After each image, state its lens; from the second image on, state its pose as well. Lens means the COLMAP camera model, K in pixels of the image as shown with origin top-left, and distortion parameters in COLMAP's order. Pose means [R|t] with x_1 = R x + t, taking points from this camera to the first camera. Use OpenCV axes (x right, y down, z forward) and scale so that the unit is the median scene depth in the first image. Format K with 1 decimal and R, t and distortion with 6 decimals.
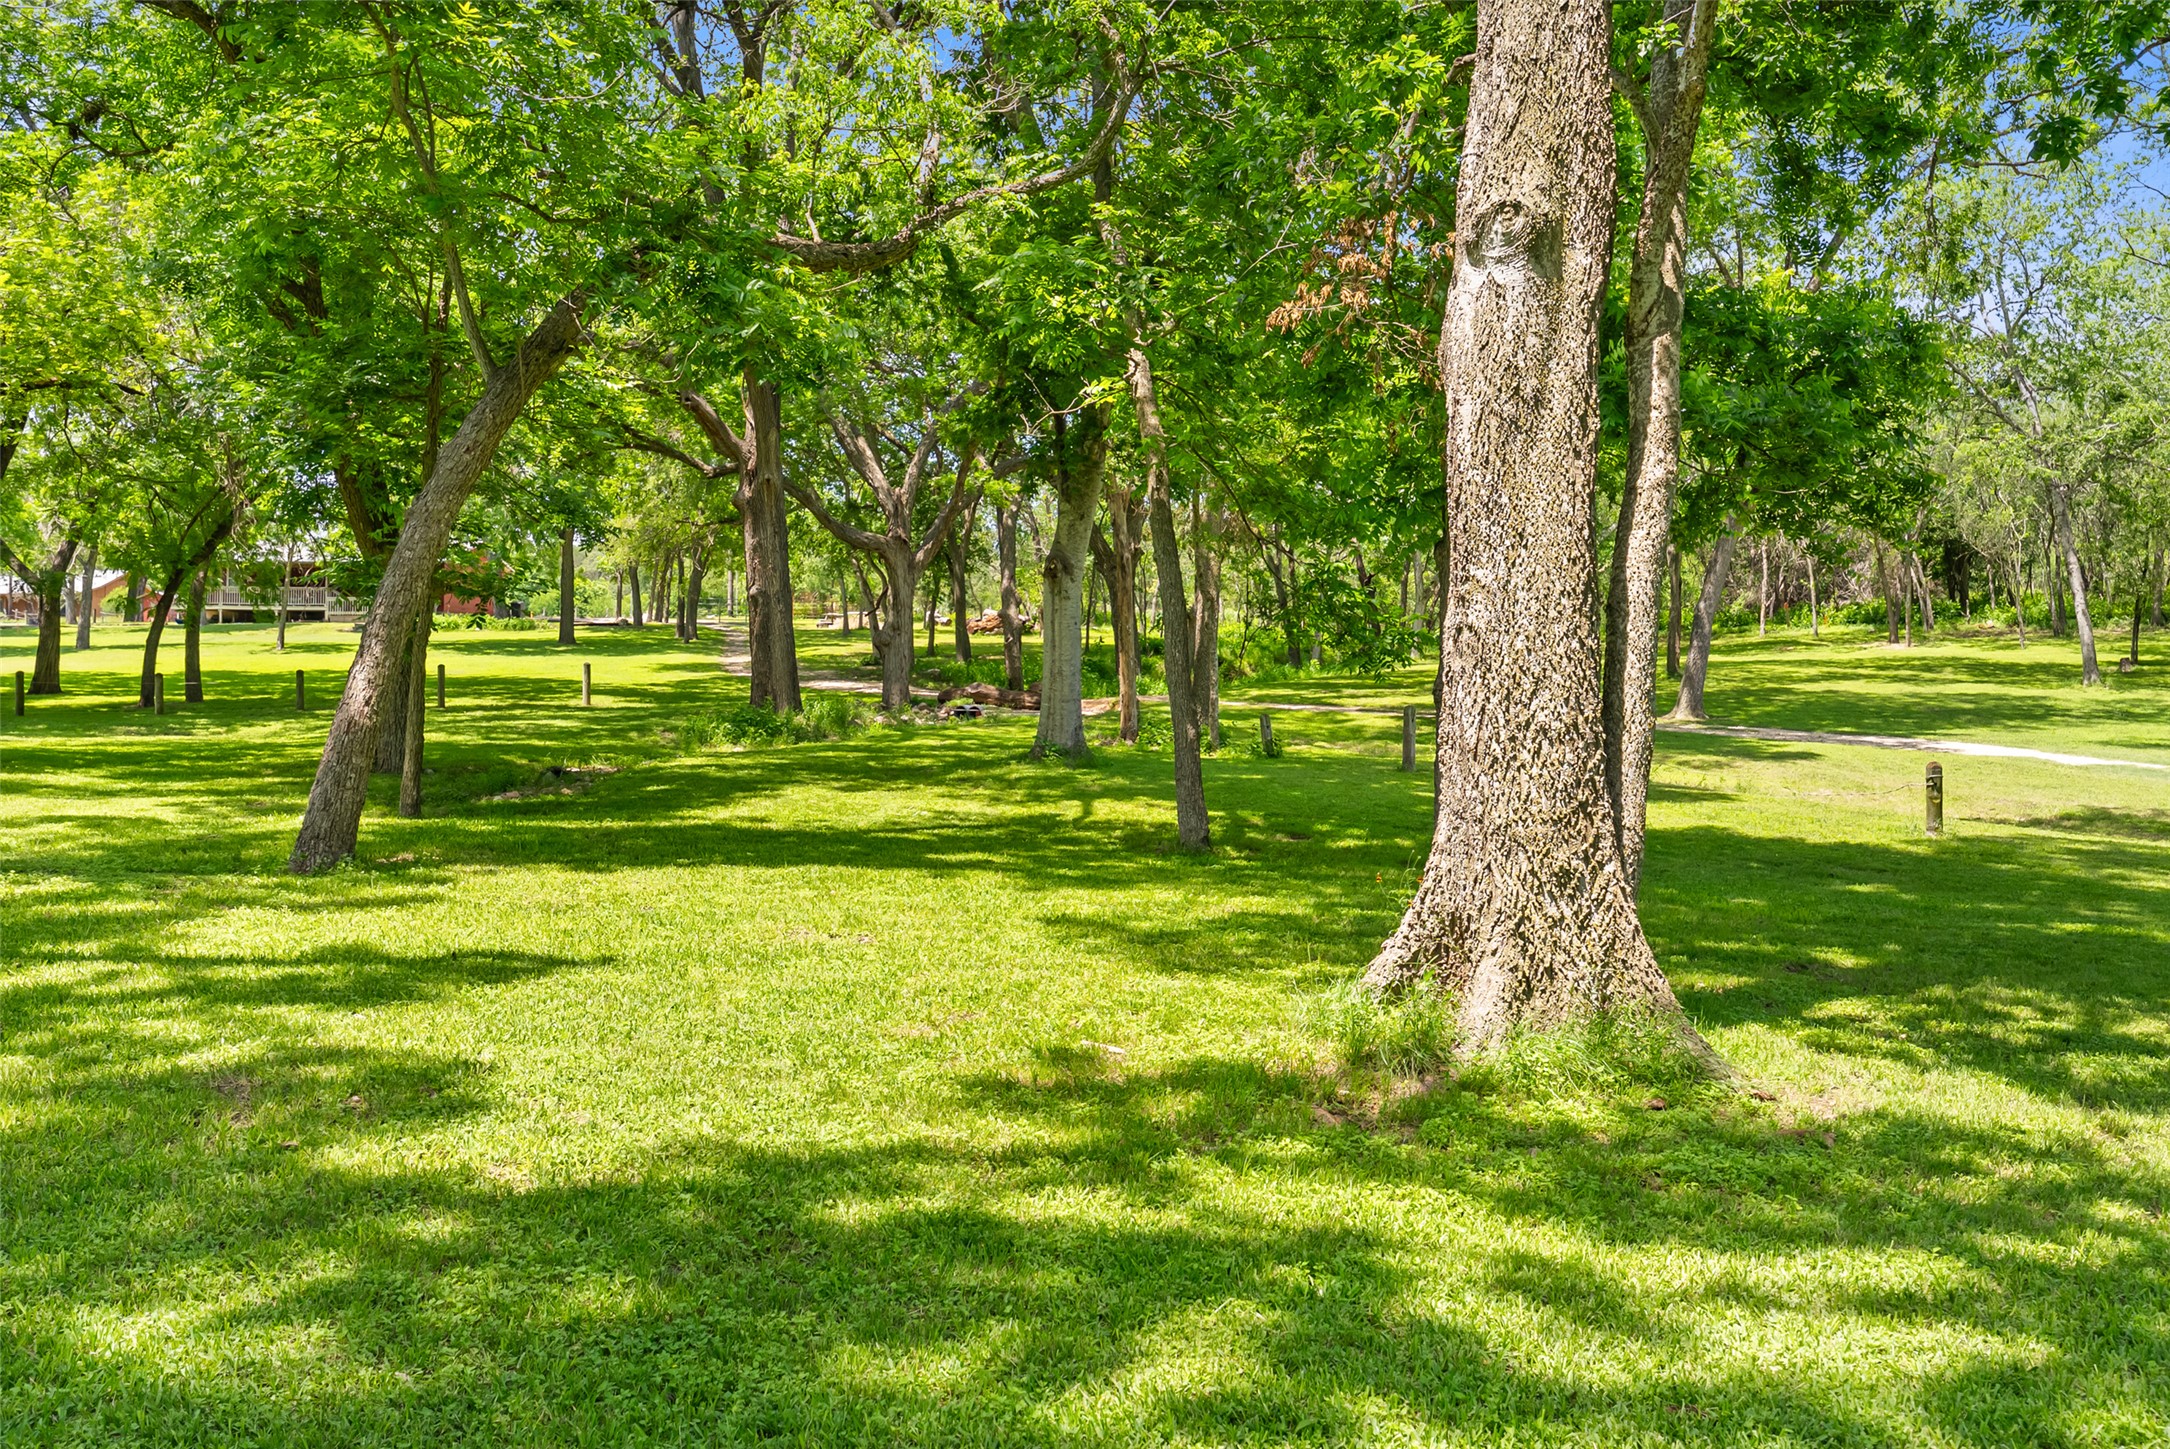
lens RADIAL K [[1869.3, 0, 1084.3], [0, 1869.3, 723.6], [0, 0, 1]] dist [0.002037, 0.006904]
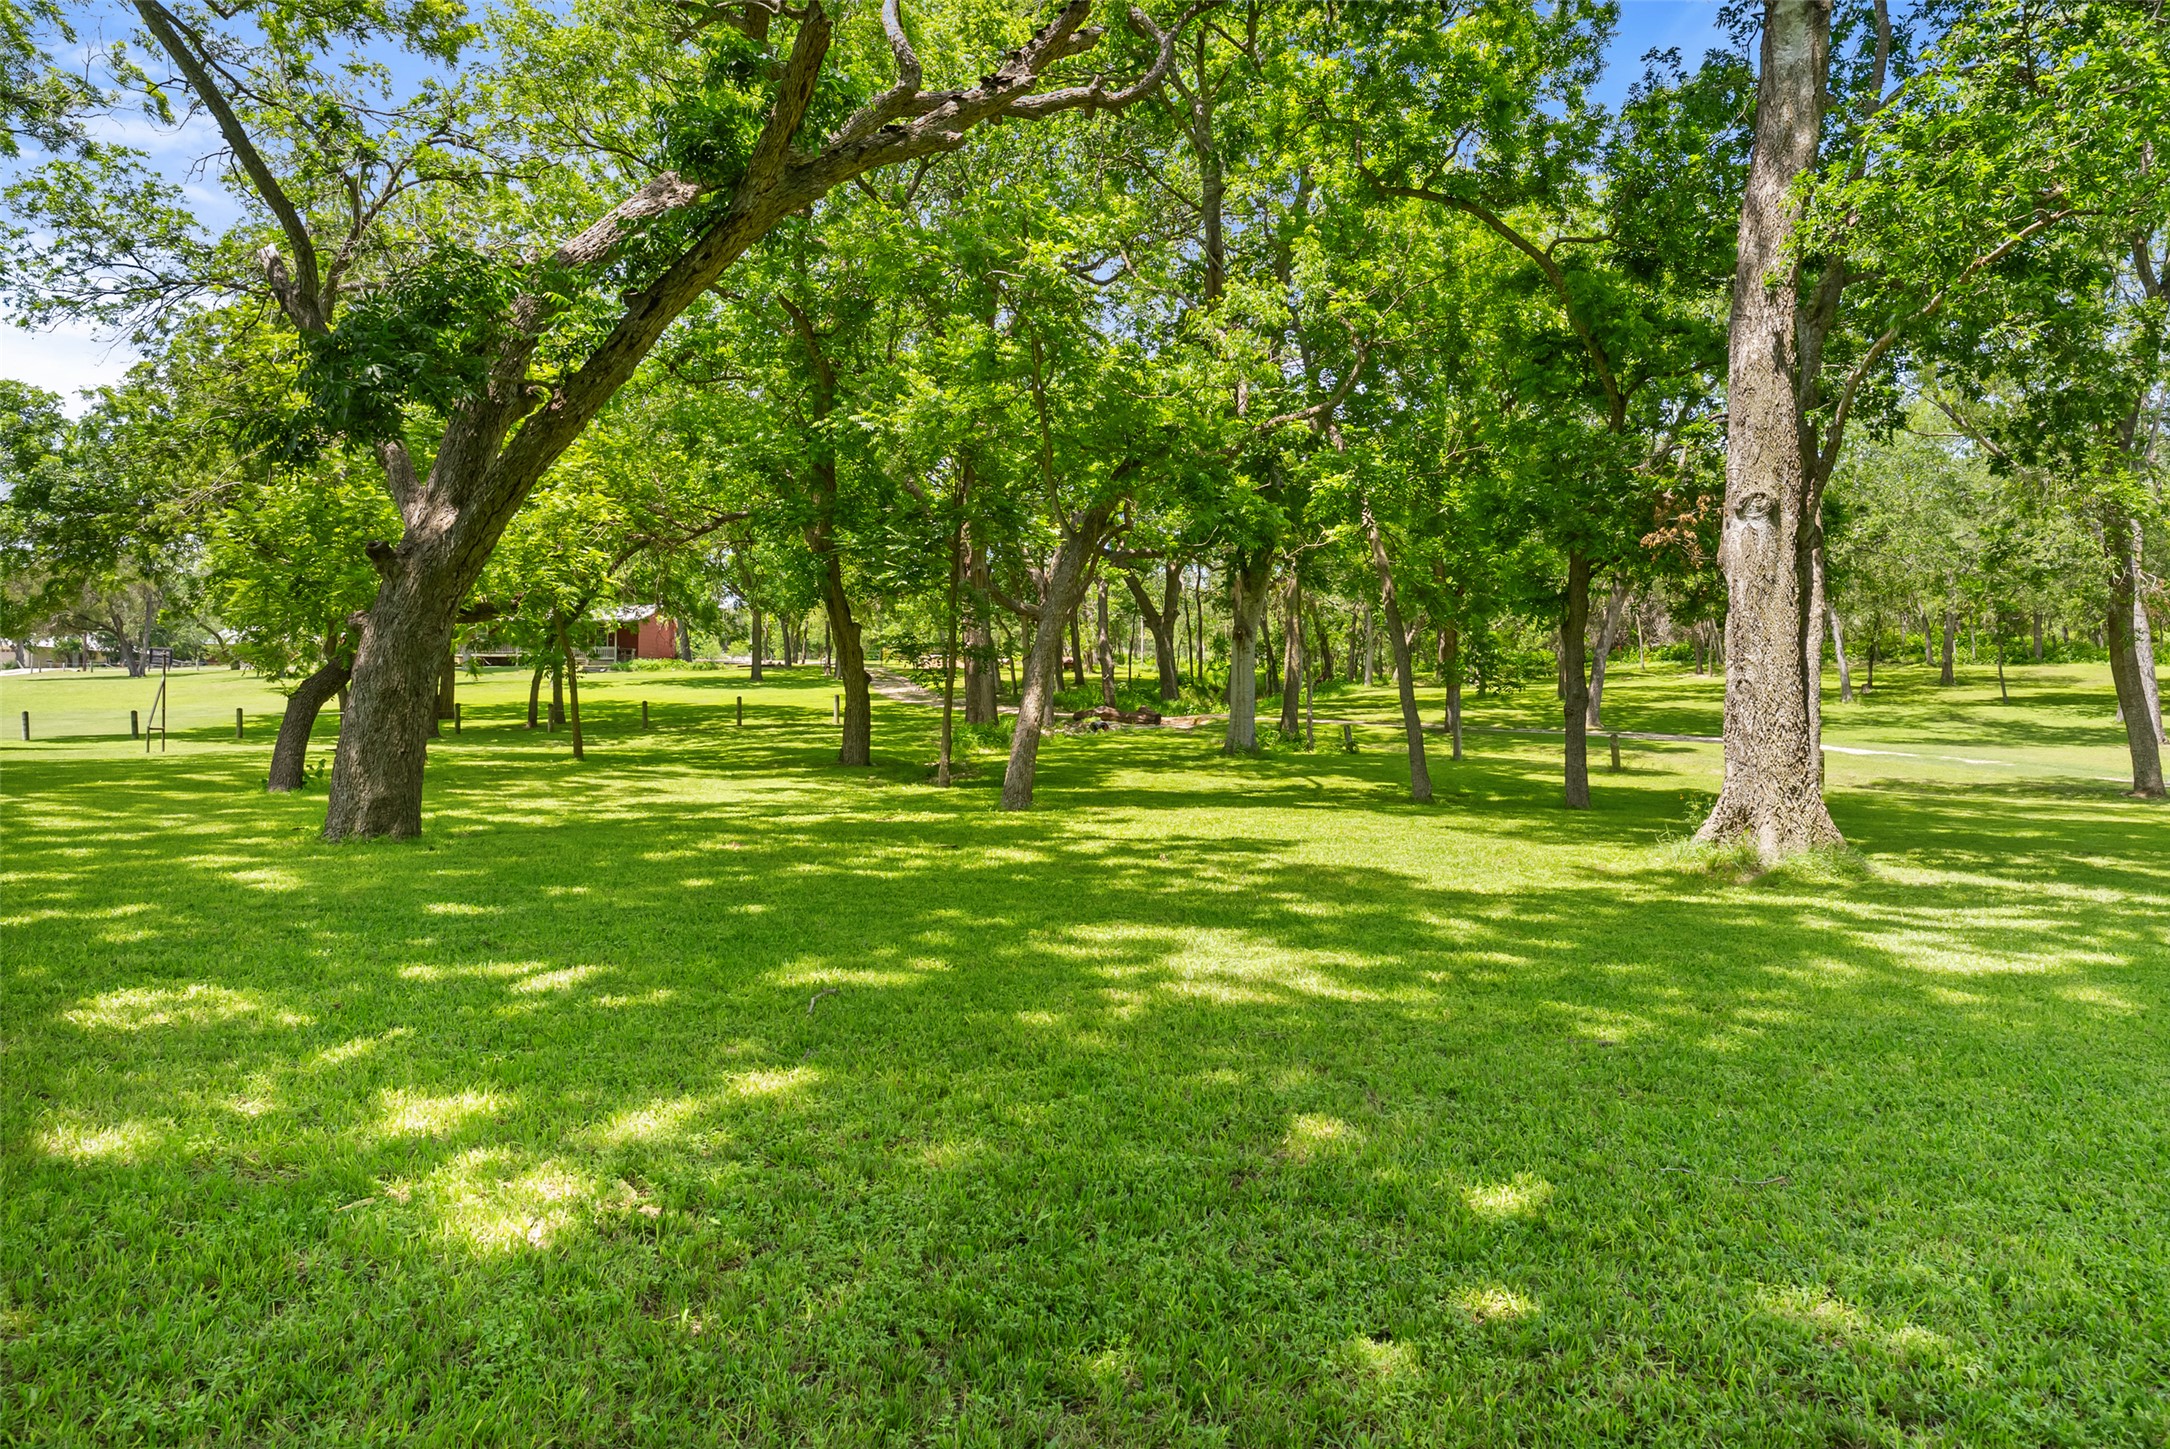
lens RADIAL K [[1441.8, 0, 1085.7], [0, 1441.8, 724.7], [0, 0, 1]] dist [-0.001068, -0.000210]
pose [[0.999219, -0.007583, 0.038779, -0.121753], [0.007906, 0.999935, -0.008193, 0.001730], [-0.038714, 0.008493, 0.999214, -0.131364]]
